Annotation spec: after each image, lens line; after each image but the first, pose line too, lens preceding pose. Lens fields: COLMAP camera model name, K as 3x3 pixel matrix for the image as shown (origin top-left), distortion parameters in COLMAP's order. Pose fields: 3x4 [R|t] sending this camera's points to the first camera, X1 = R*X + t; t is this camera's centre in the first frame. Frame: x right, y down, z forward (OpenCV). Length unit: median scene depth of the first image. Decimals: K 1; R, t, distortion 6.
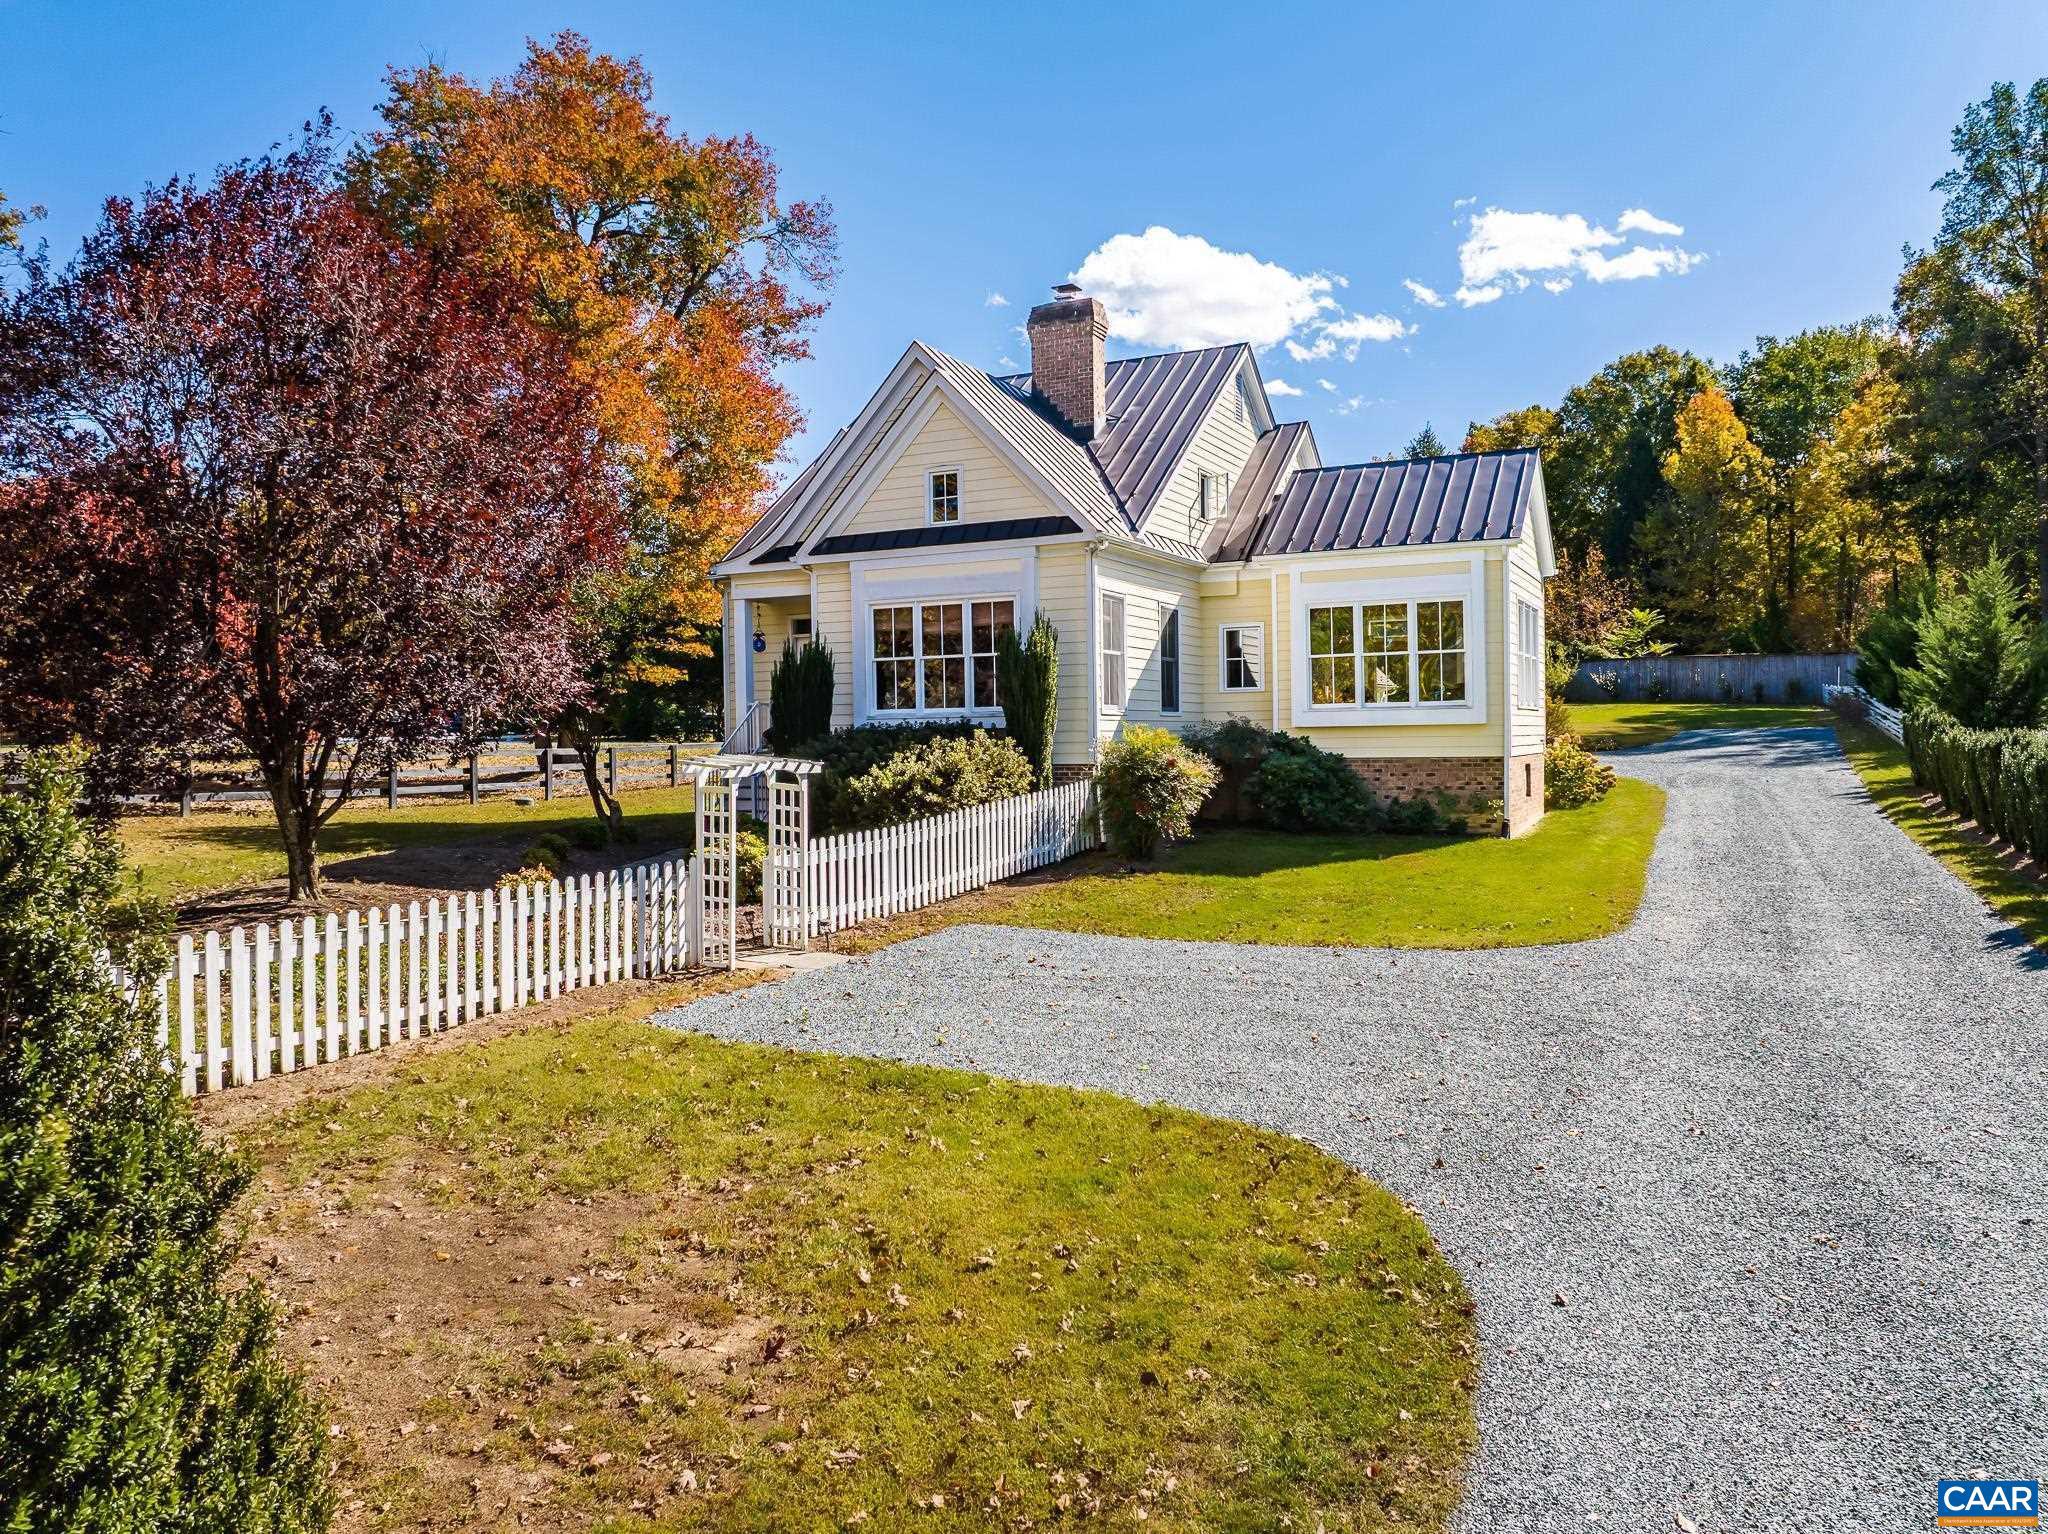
lens RADIAL K [[1446.0, 0, 1024.0], [0, 1446.0, 767.0], [0, 0, 1]] dist [-0.033616, 0.001767]
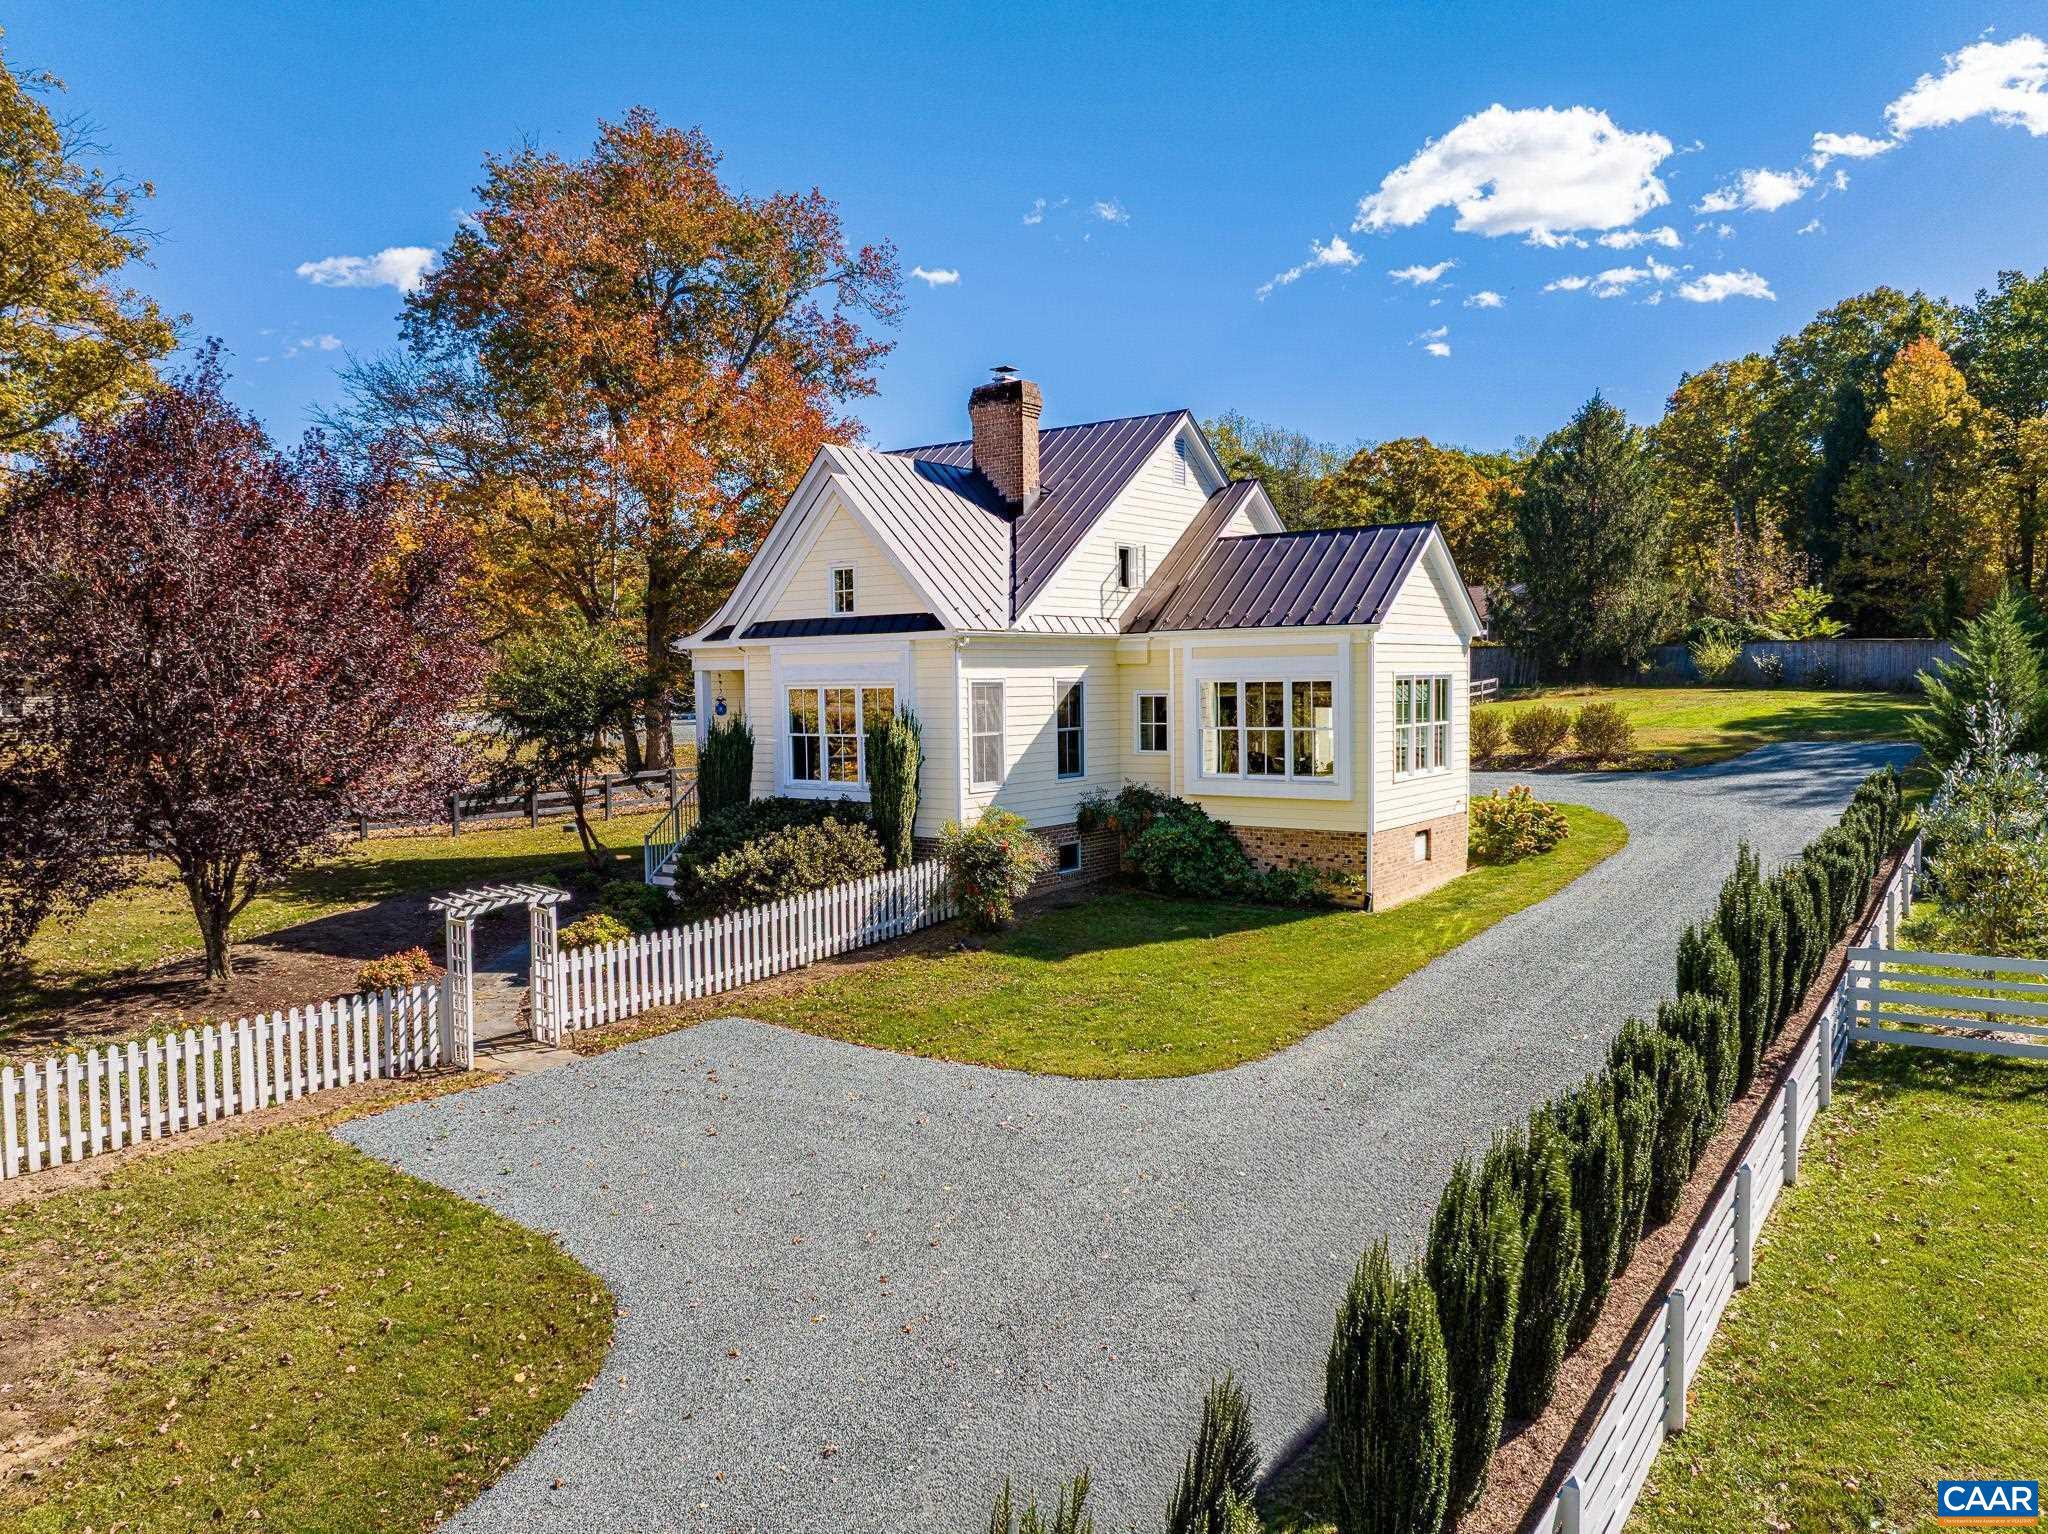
lens RADIAL K [[1446.0, 0, 1024.0], [0, 1446.0, 767.0], [0, 0, 1]] dist [-0.033616, 0.001767]
pose [[0.983345, 0.009268, -0.181512, 0.277225], [-0.001428, 0.999062, 0.043276, -0.098424], [0.181743, -0.042296, 0.982436, -0.063303]]
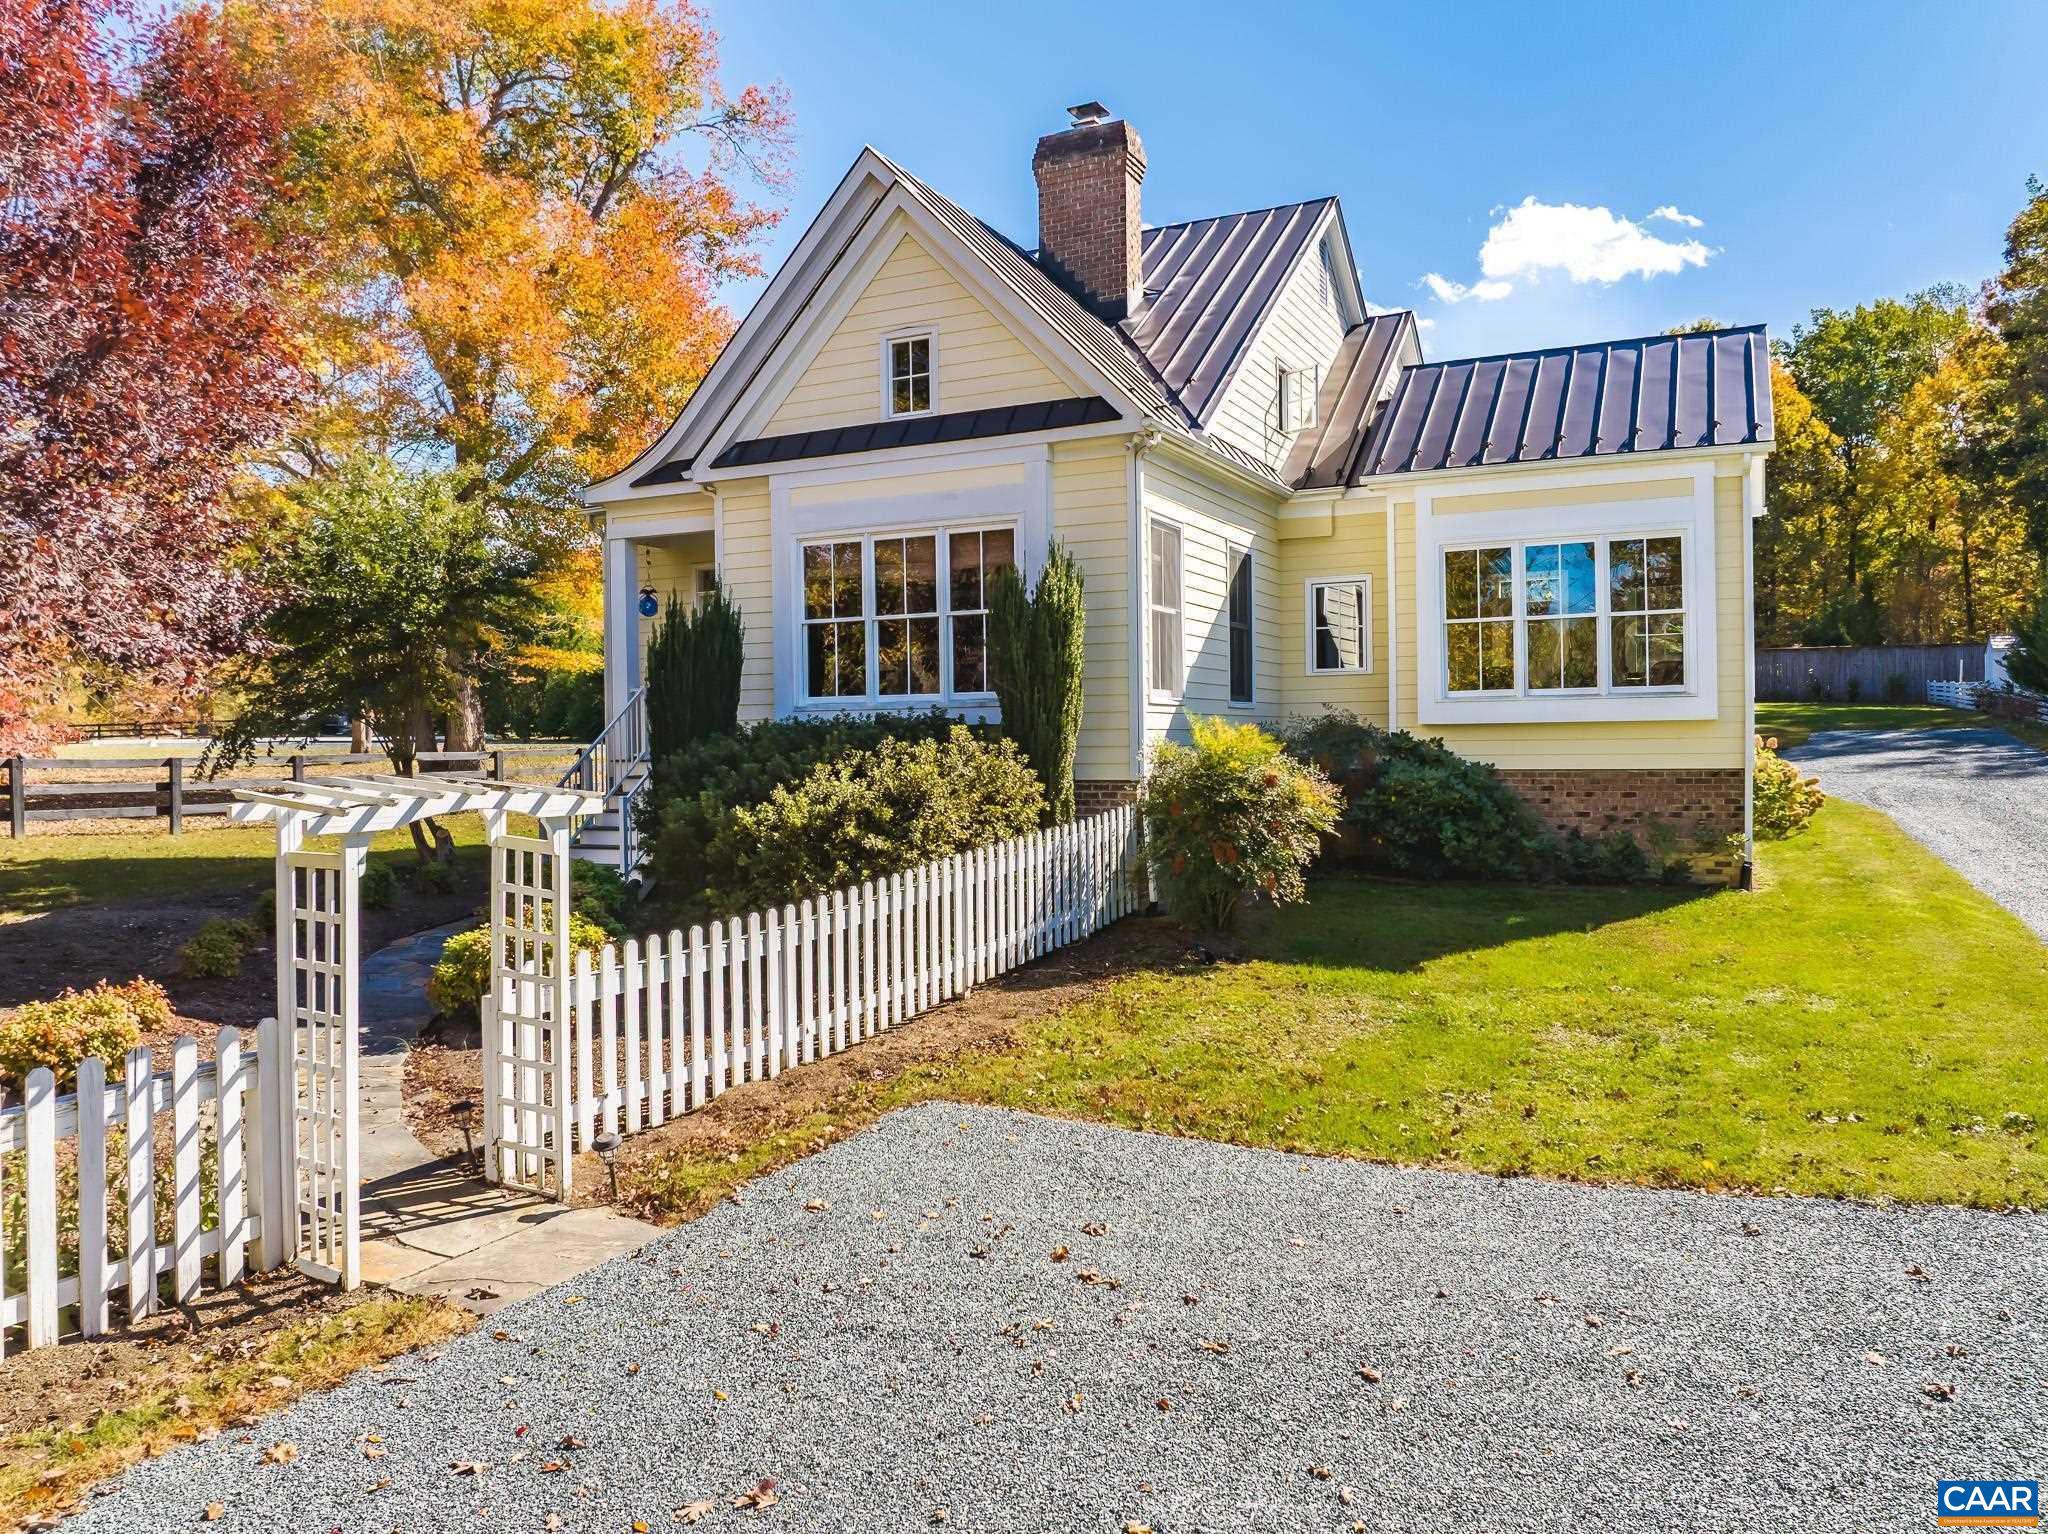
lens RADIAL K [[1449.6, 0, 1029.8], [0, 1449.6, 762.1], [0, 0, 1]] dist [-0.042499, 0.002180]
pose [[0.999978, 0.000880, 0.006507, -0.003930], [-0.000845, 0.999985, -0.005363, -0.006329], [-0.006512, 0.005357, 0.999964, 0.332671]]
